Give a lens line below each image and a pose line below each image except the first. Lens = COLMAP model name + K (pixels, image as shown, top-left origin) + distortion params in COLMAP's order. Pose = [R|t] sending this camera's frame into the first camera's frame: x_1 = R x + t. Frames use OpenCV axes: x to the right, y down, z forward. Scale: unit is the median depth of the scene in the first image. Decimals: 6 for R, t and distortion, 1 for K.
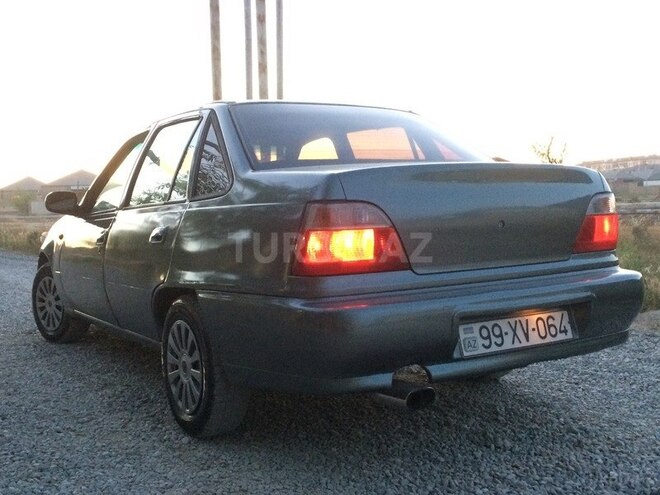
lens RADIAL K [[731.4, 0, 328.7], [0, 731.4, 246.7], [0, 0, 1]] dist [0.027415, 0.000000]
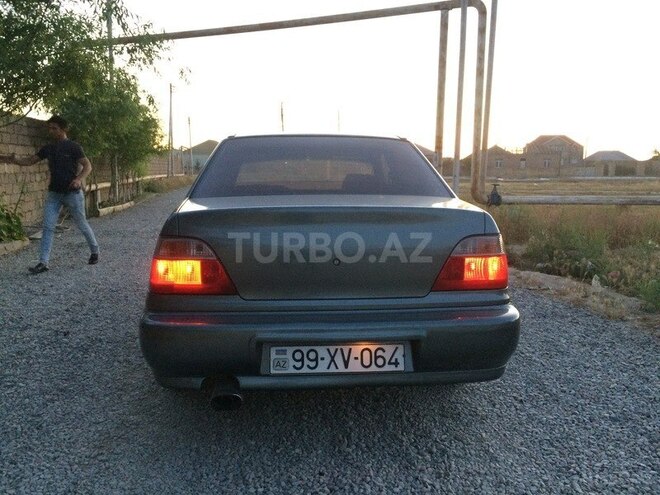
lens RADIAL K [[562.1, 0, 327.7], [0, 562.1, 245.6], [0, 0, 1]] dist [0.053067, -0.052444]
pose [[0.897988, 0.089464, -0.430828, 0.609038], [-0.059156, 0.994770, 0.083269, -0.130349], [0.436025, -0.049289, 0.898584, 0.220995]]
